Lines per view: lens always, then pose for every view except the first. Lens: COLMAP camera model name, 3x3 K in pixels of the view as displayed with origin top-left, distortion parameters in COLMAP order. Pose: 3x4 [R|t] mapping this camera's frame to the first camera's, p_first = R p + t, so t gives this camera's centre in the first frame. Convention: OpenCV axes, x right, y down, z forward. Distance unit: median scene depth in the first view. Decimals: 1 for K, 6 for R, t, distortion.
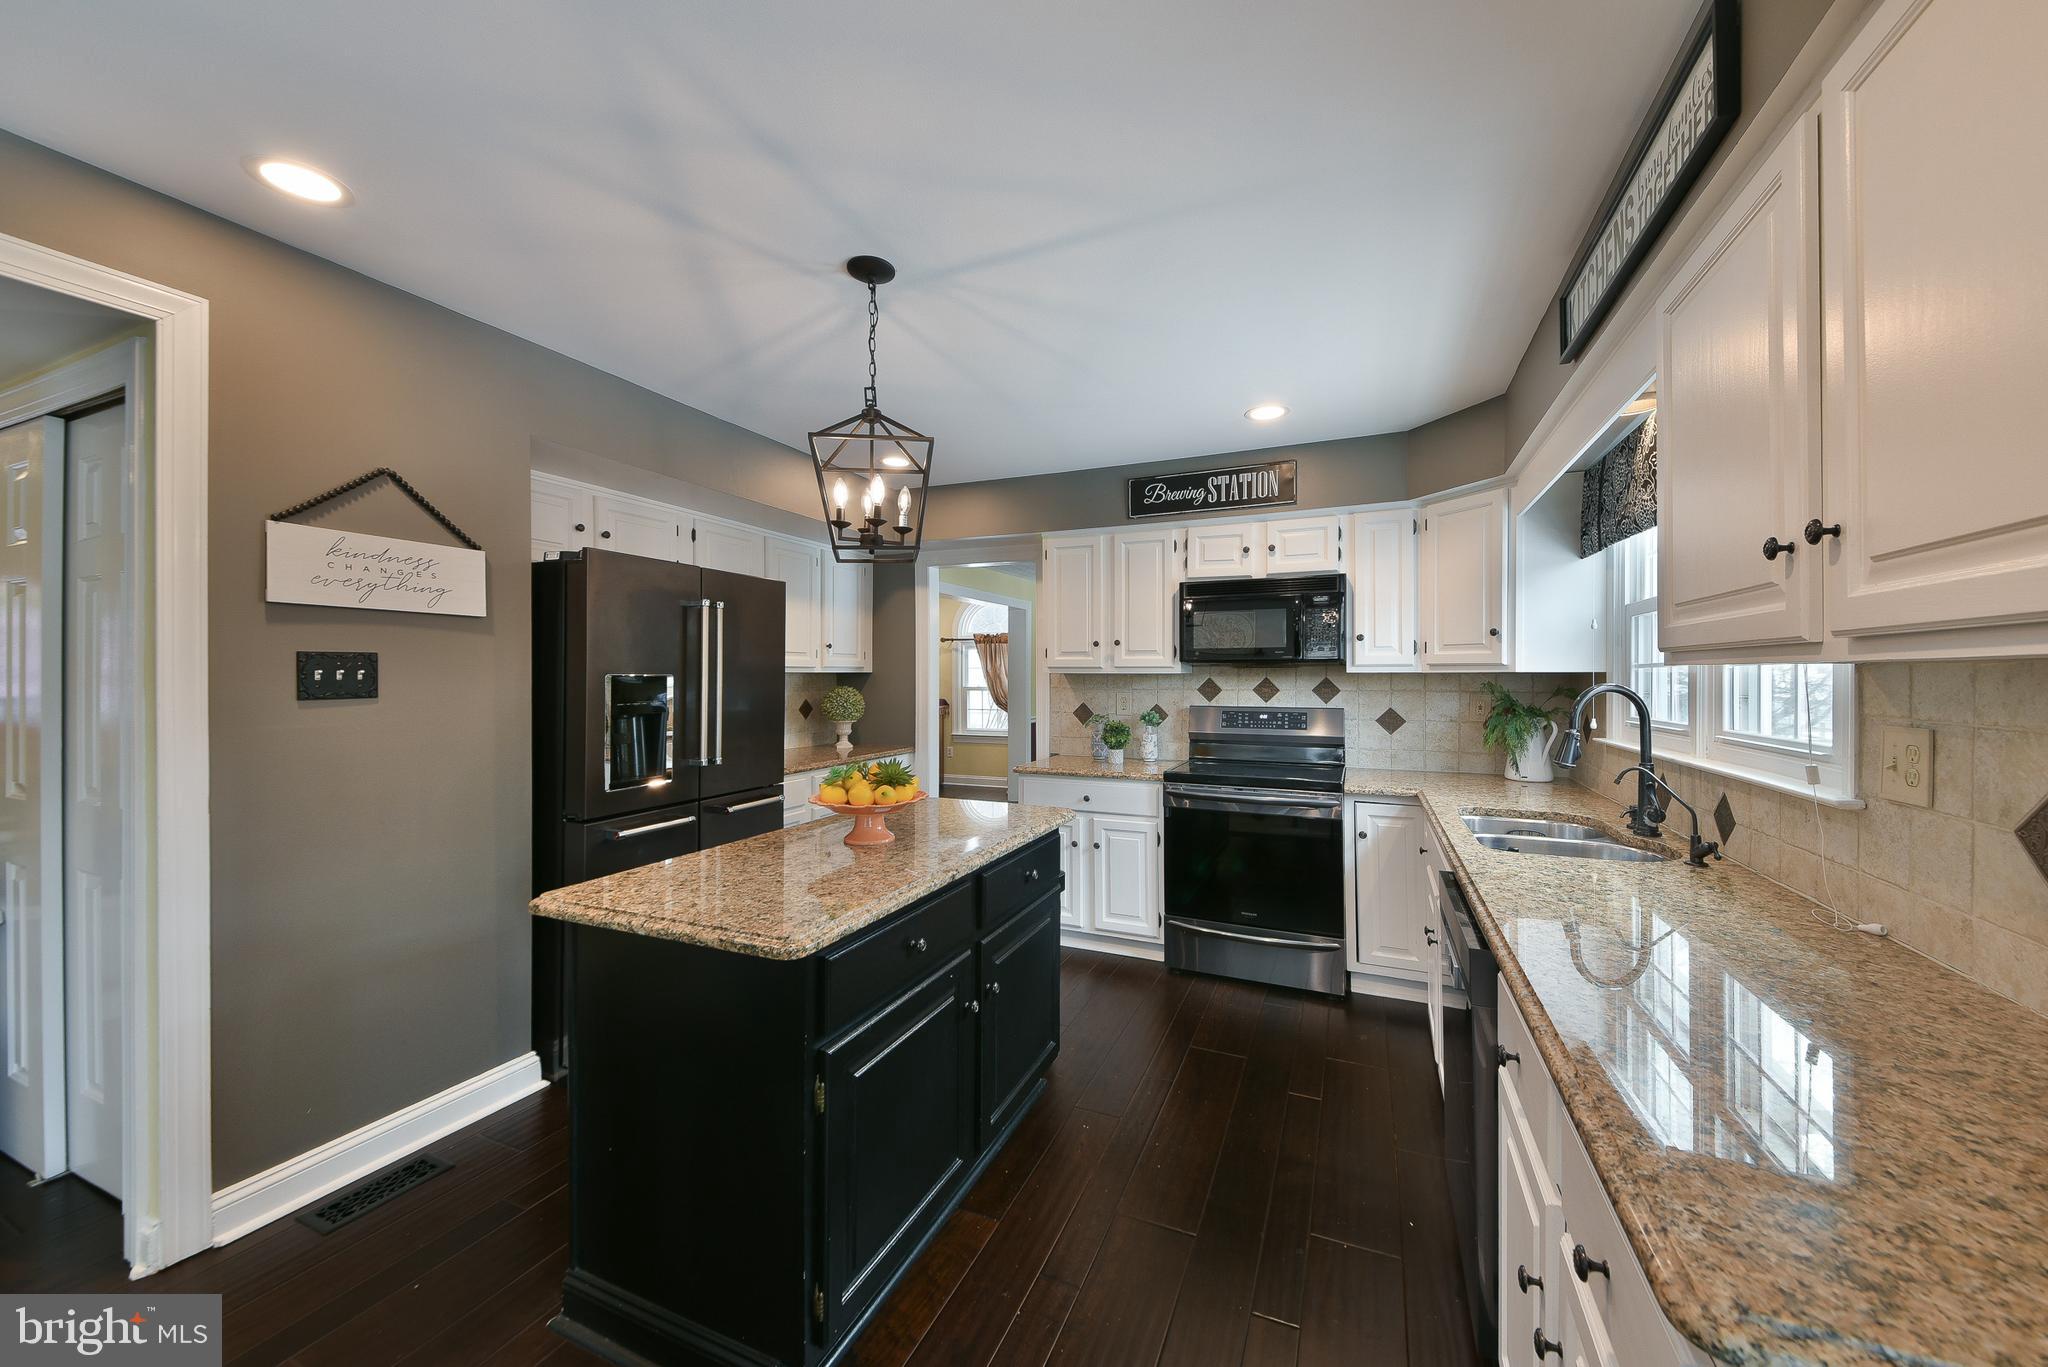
lens RADIAL K [[749.5, 0, 1034.8], [0, 749.5, 674.1], [0, 0, 1]] dist [0.016100, -0.000161]
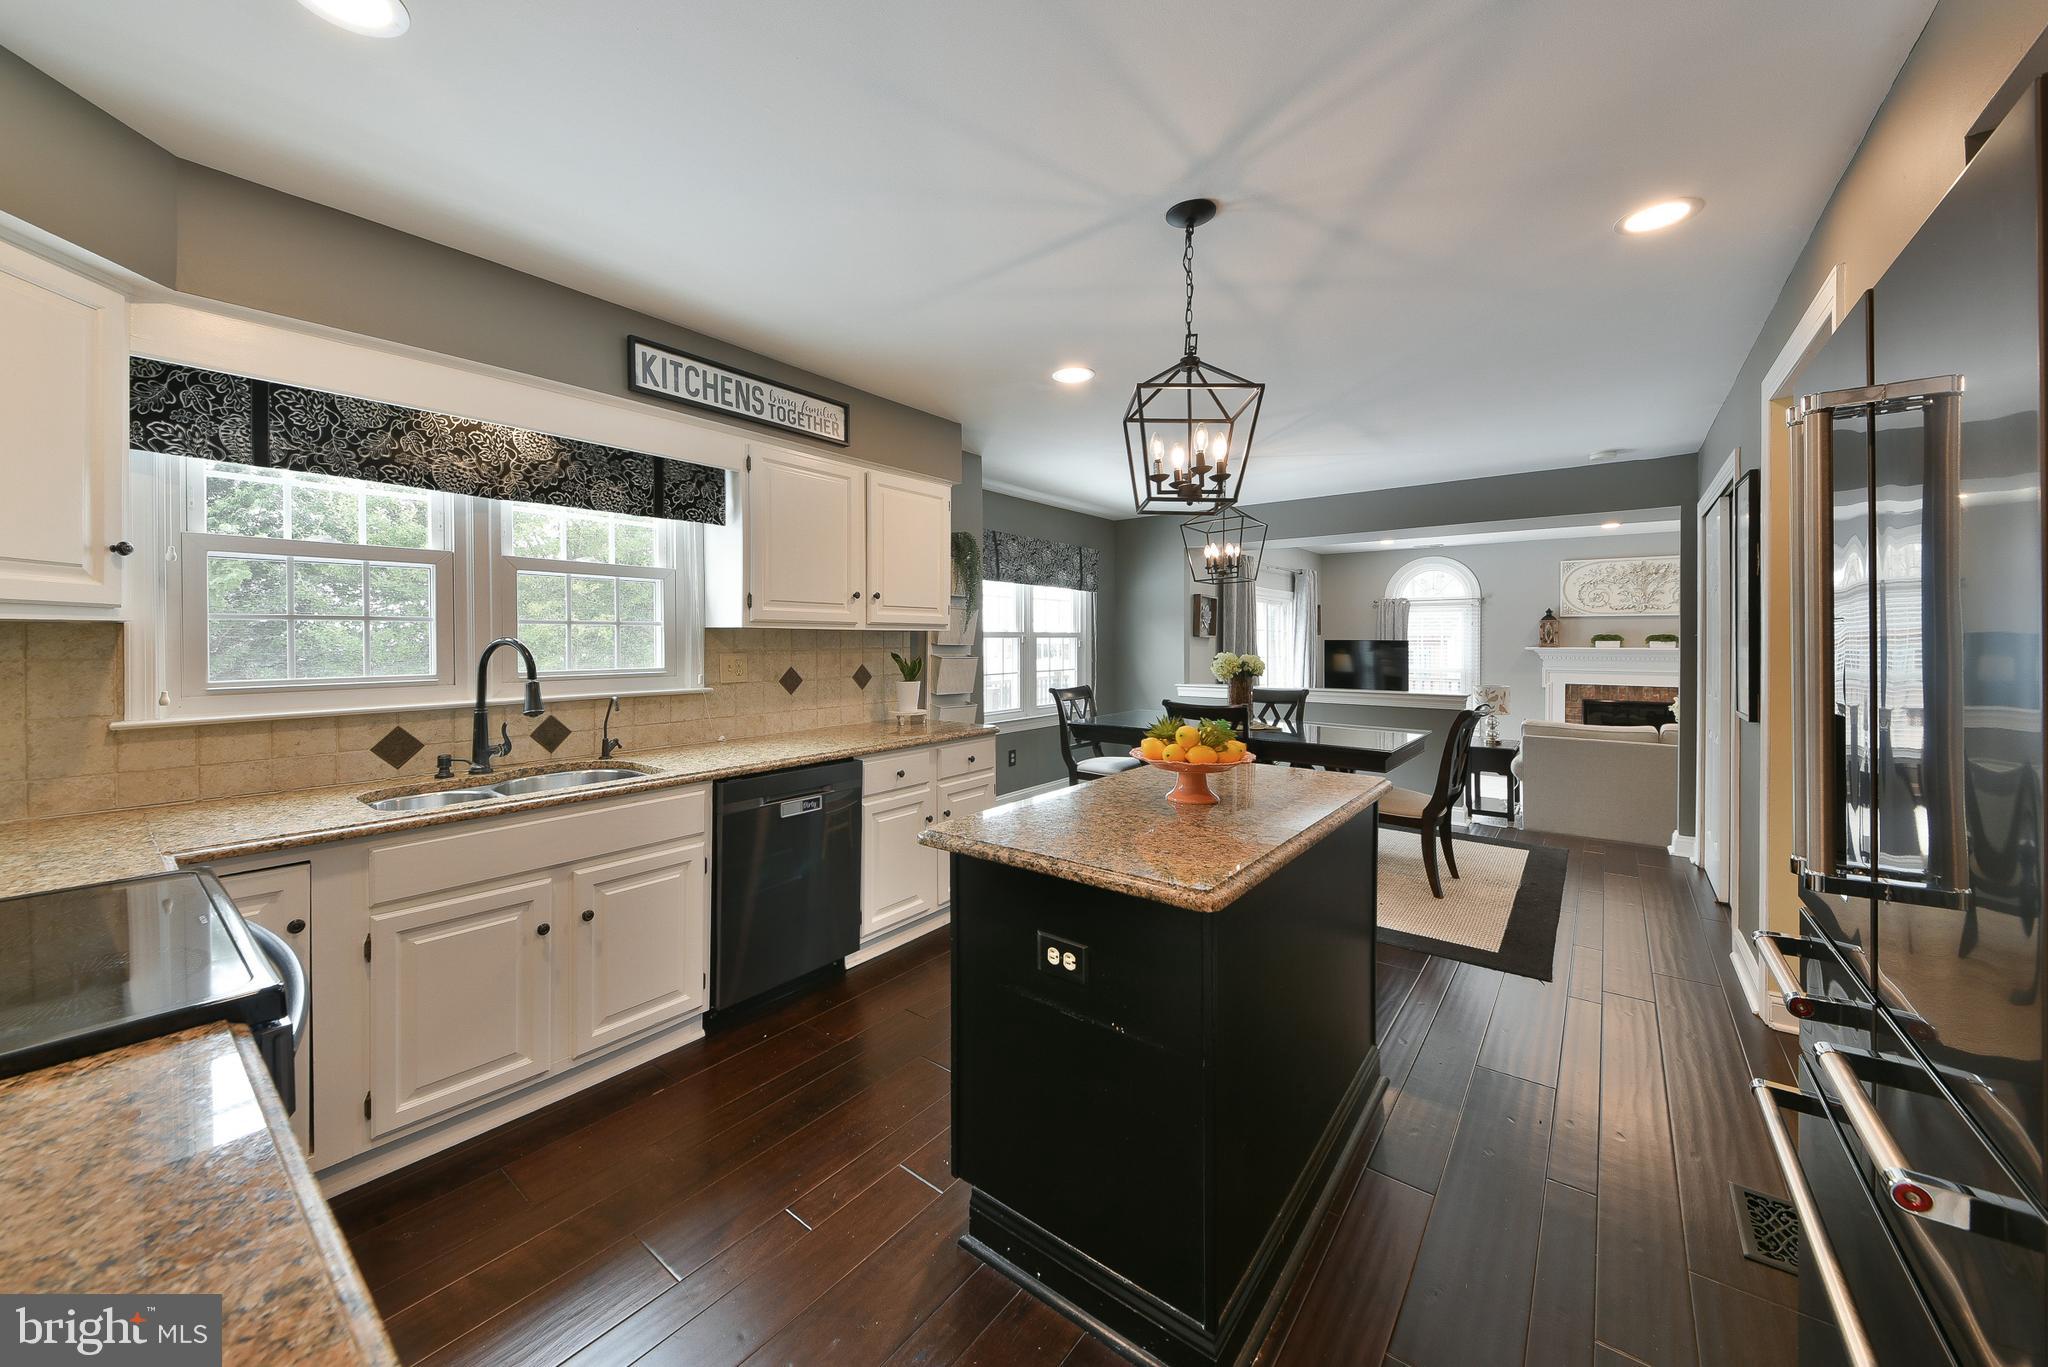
lens RADIAL K [[729.7, 0, 1002.8], [0, 729.7, 638.4], [0, 0, 1]] dist [0.001794, 0.000001]
pose [[-0.967018, -0.002205, 0.254697, -0.133949], [-0.003317, 0.999987, -0.003939, 0.009676], [-0.254685, -0.004654, -0.967013, 1.178023]]
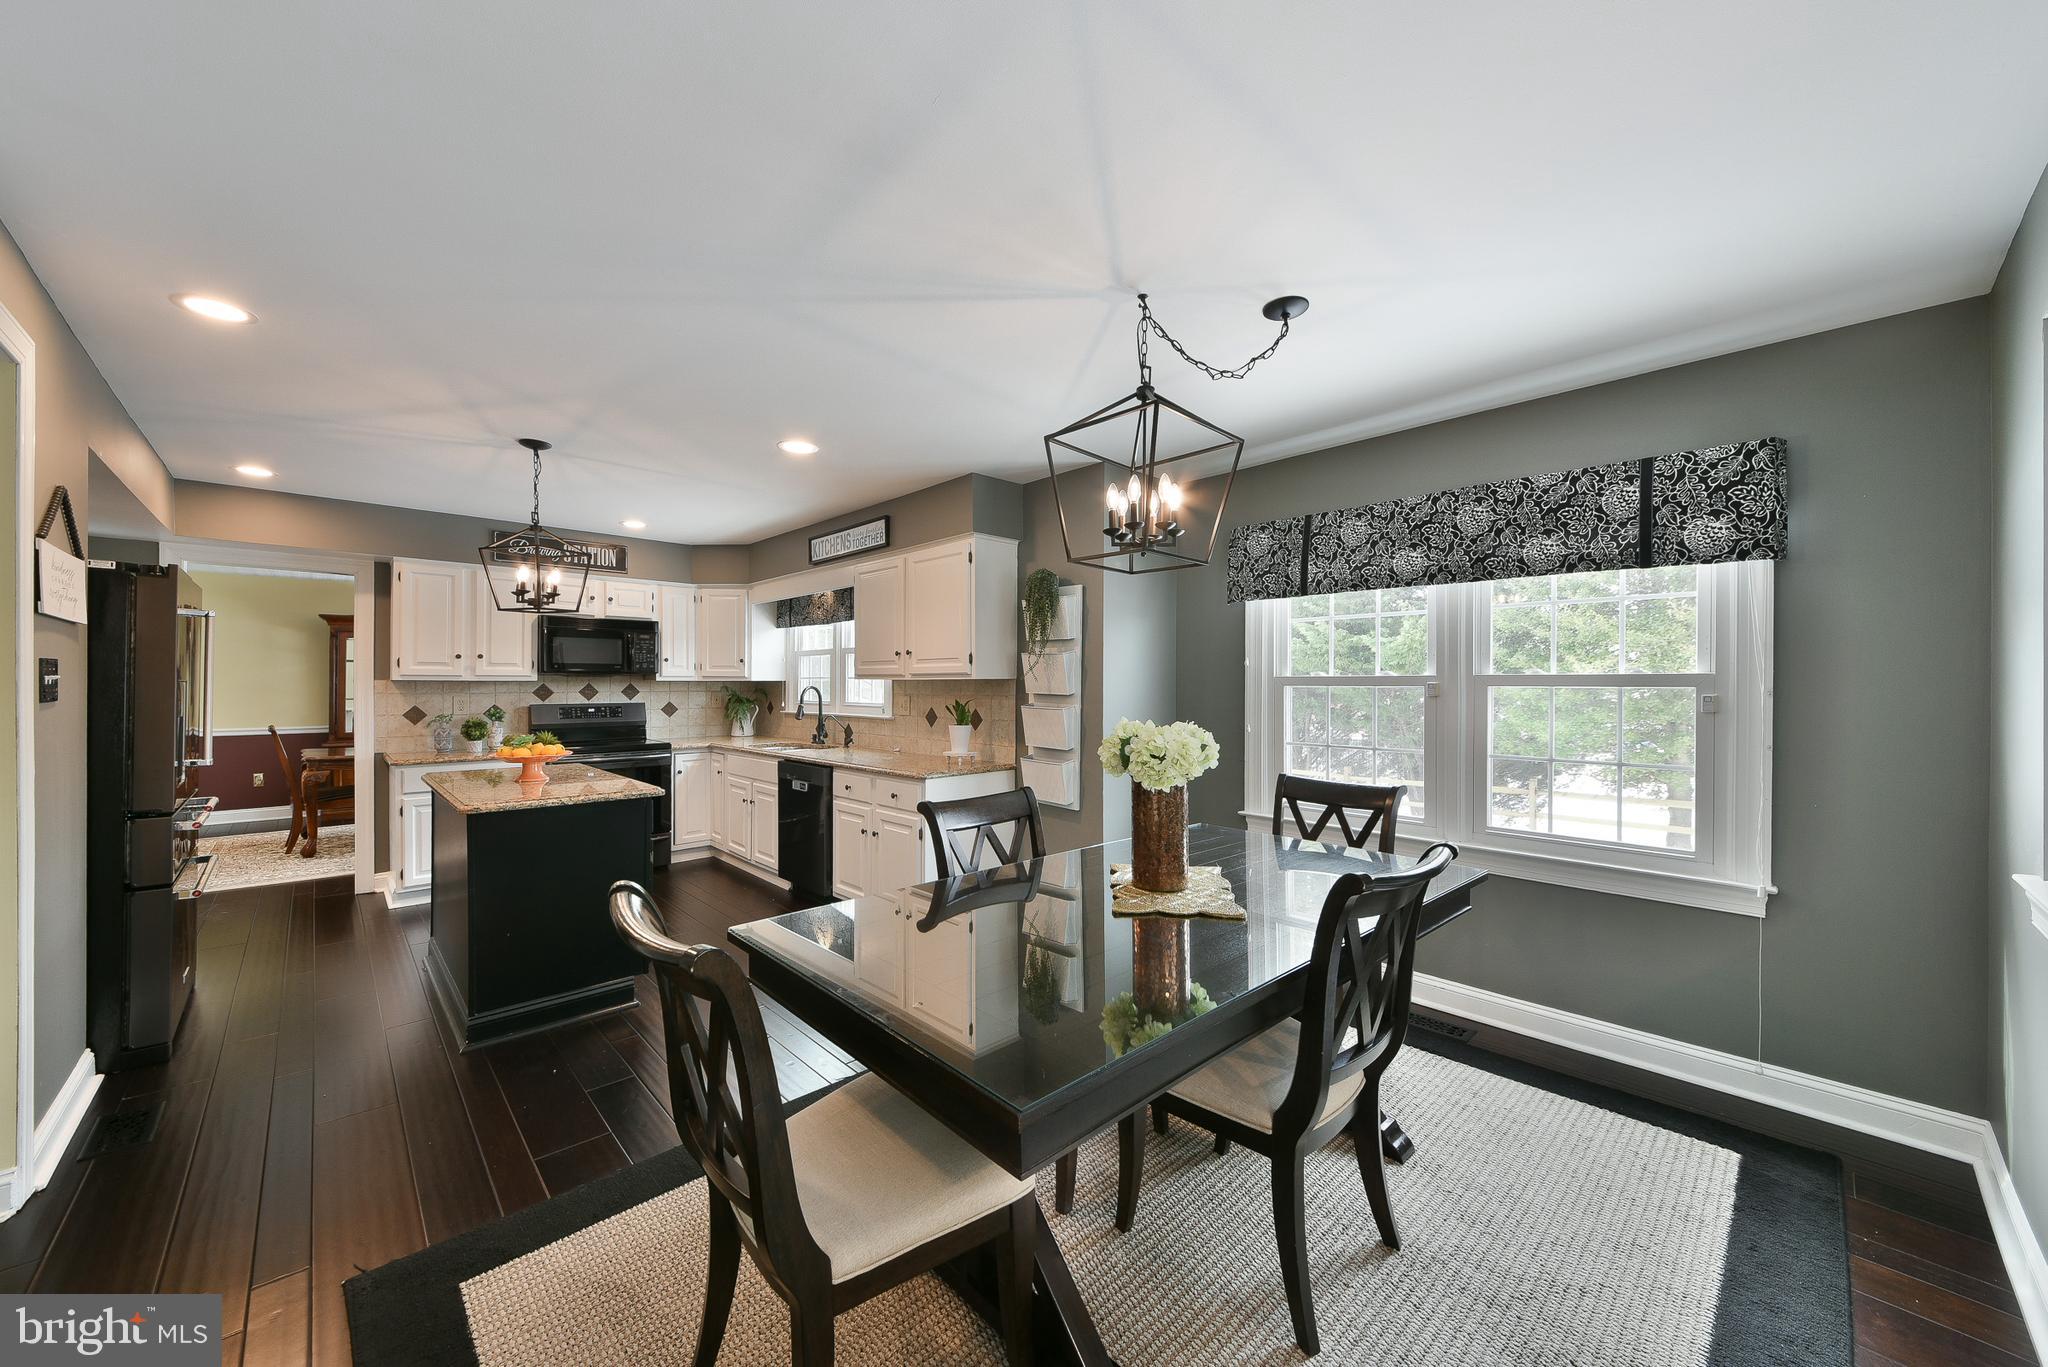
lens RADIAL K [[749.5, 0, 1034.8], [0, 749.5, 674.1], [0, 0, 1]] dist [0.016100, -0.000161]
pose [[0.383355, 0.010685, 0.923539, -0.813144], [-0.003362, 0.999943, -0.010173, -0.002199], [-0.923595, 0.000795, 0.383369, -0.416379]]
